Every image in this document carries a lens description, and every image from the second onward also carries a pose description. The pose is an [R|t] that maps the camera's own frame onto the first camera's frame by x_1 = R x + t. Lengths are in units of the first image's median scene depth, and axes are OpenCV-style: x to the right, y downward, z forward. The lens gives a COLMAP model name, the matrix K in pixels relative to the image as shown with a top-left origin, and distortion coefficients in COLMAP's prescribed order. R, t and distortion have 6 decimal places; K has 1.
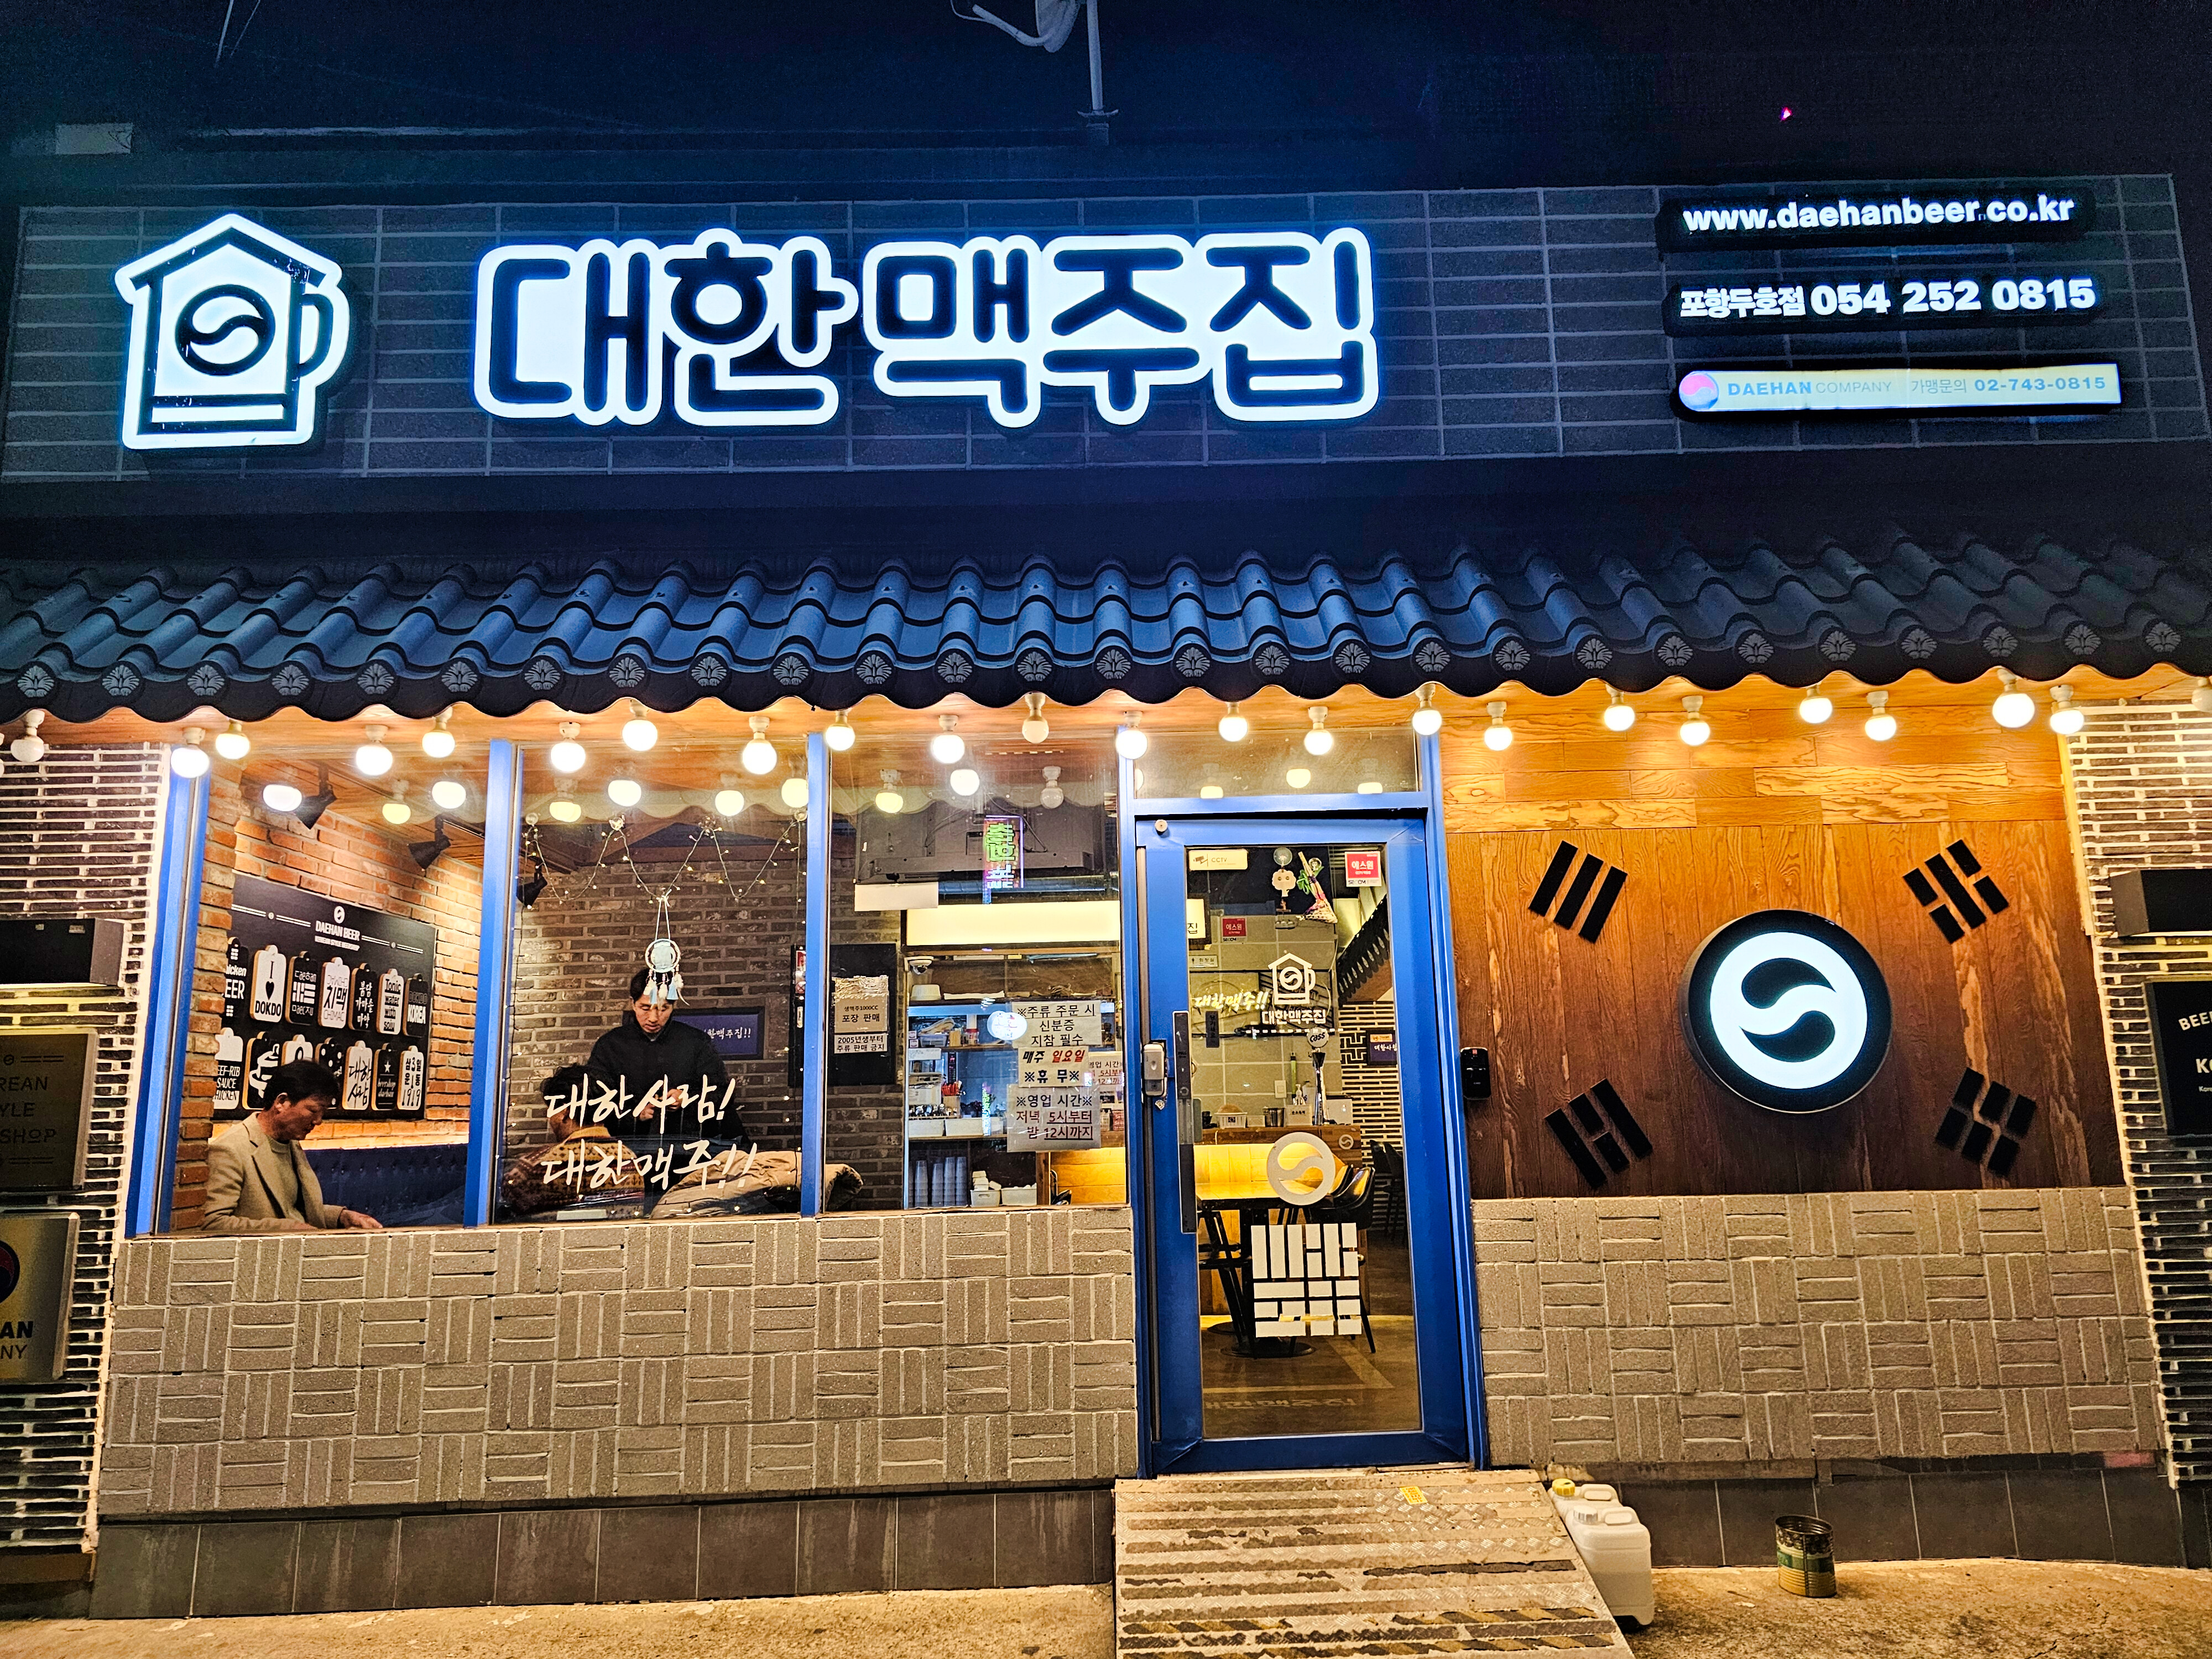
lens RADIAL K [[1472.1, 0, 1112.0], [0, 1472.1, 836.7], [0, 0, 1]] dist [0.037887, 0.000014]
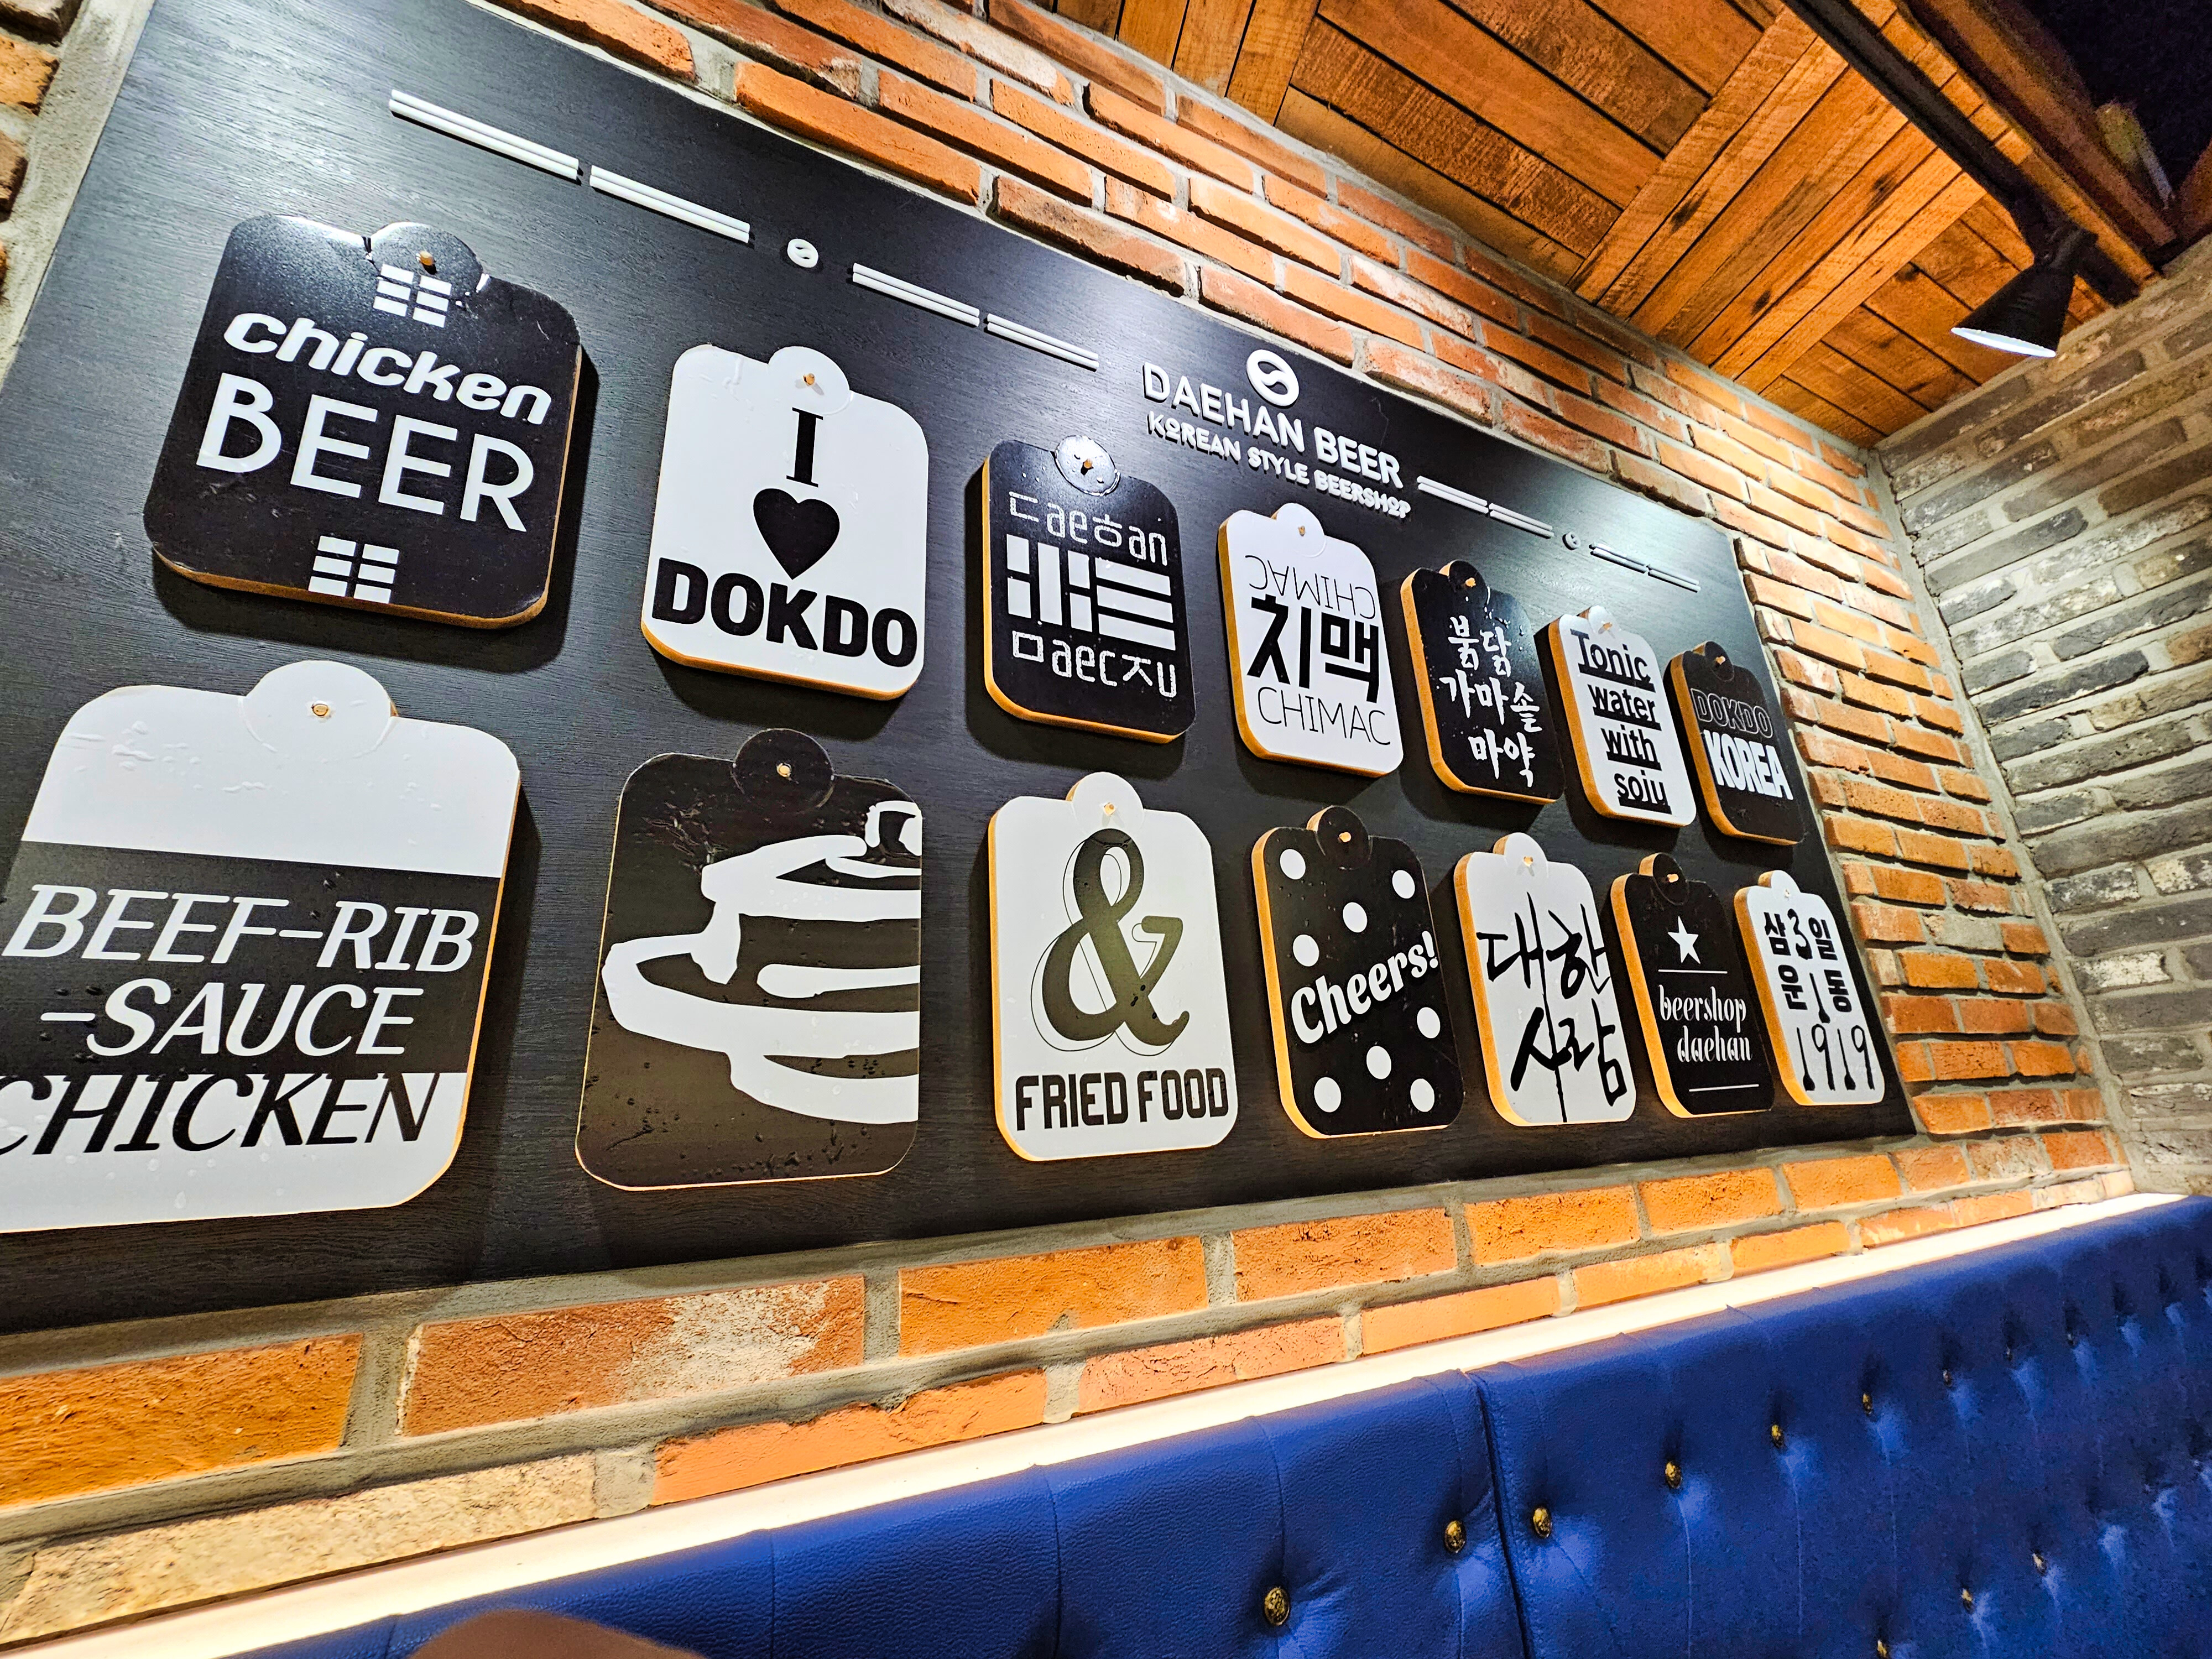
lens RADIAL K [[895.3, 0, 1113.3], [0, 895.3, 834.8], [0, 0, 1]] dist [-0.002257, -0.000158]
pose [[0.451294, -0.278047, -0.847953, -0.396270], [0.206369, 0.956980, -0.203965, 0.148363], [0.868186, -0.082943, 0.489259, 0.840937]]
